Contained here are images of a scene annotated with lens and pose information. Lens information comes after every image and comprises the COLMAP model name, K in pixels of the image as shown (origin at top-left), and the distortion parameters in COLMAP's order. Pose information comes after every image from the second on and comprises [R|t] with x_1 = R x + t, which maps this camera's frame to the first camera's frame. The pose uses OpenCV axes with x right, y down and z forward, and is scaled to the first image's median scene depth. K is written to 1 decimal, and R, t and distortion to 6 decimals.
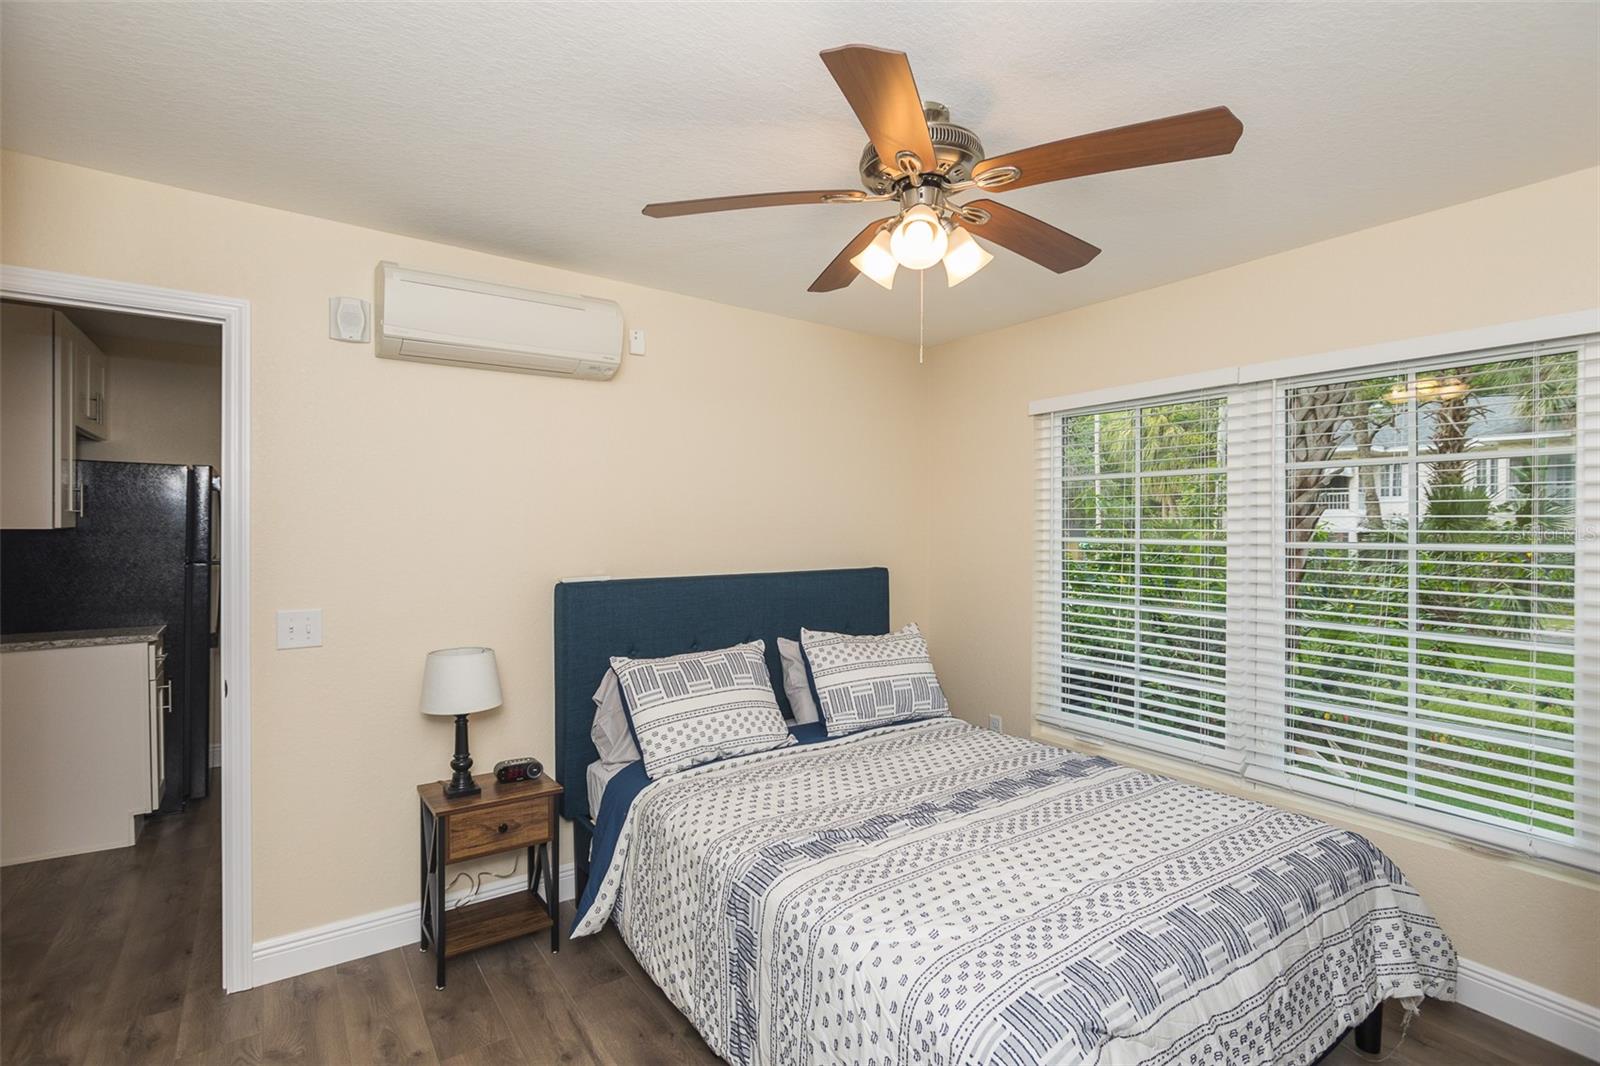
lens RADIAL K [[775.2, 0, 790.5], [0, 775.2, 532.7], [0, 0, 1]] dist [-0.077874, 0.036177]
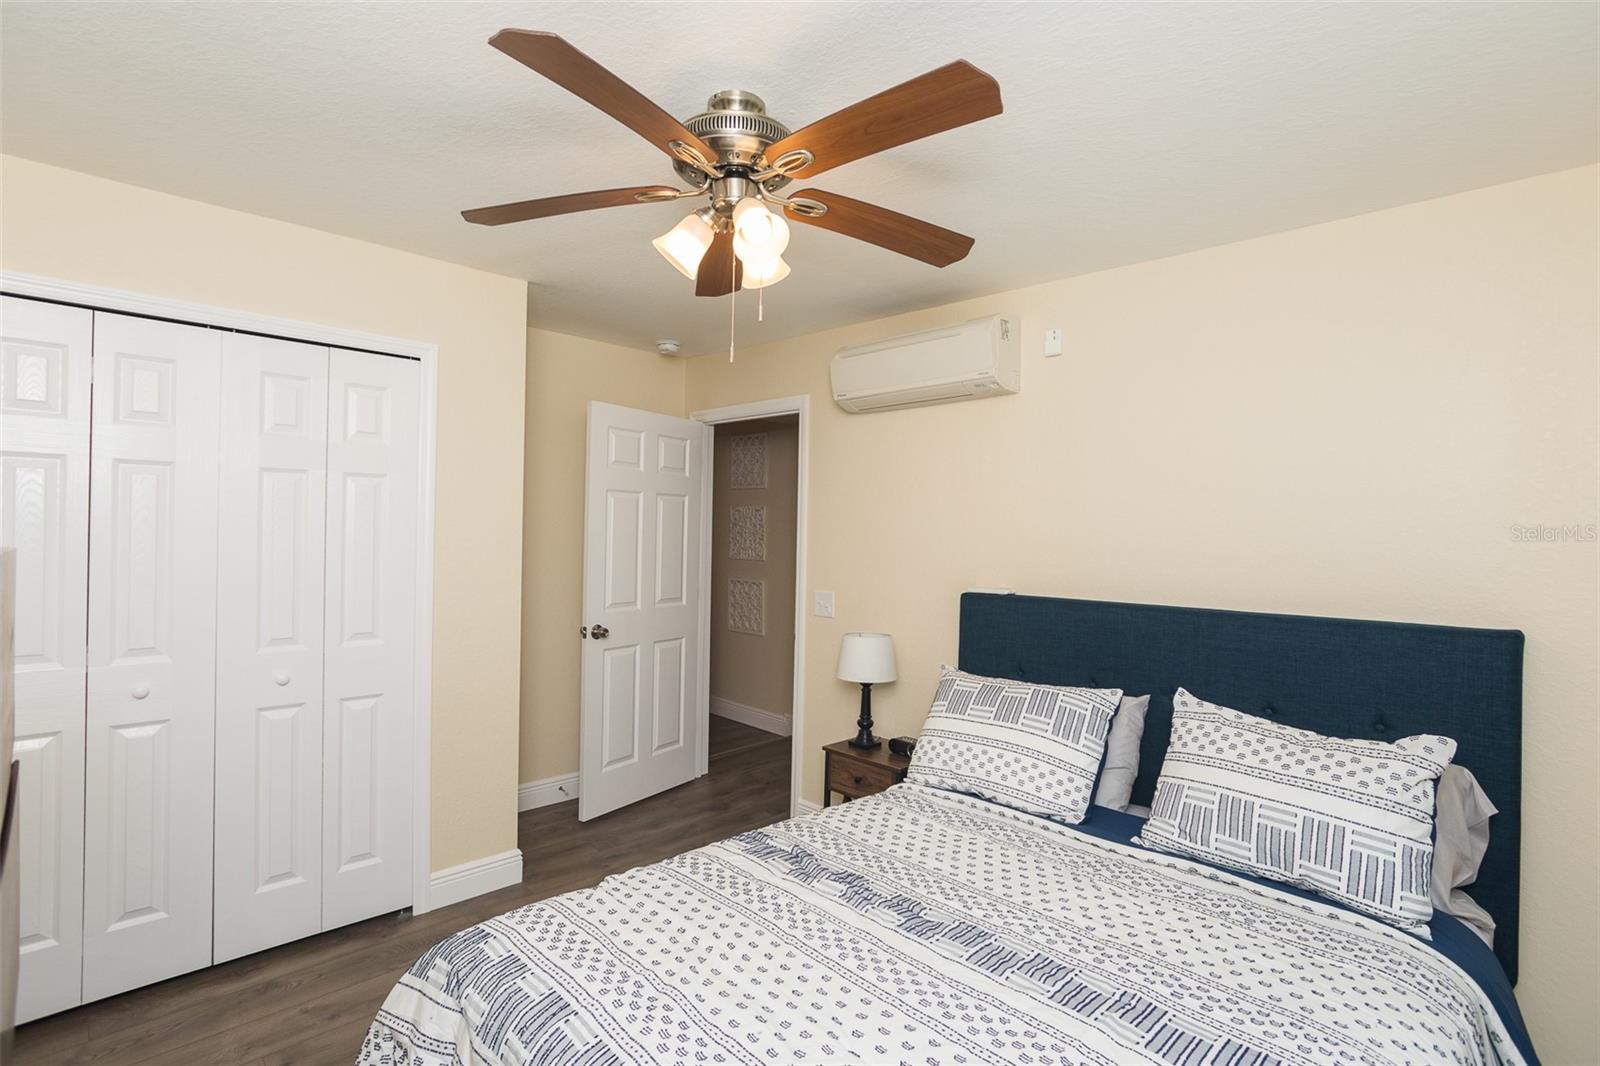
lens RADIAL K [[787.7, 0, 789.4], [0, 787.7, 533.9], [0, 0, 1]] dist [-0.005462, 0.000969]
pose [[0.136899, 0.003692, -0.990578, 0.793091], [-0.026658, 0.999645, 0.000041, -0.009614], [0.990226, 0.026401, 0.136949, 0.641178]]
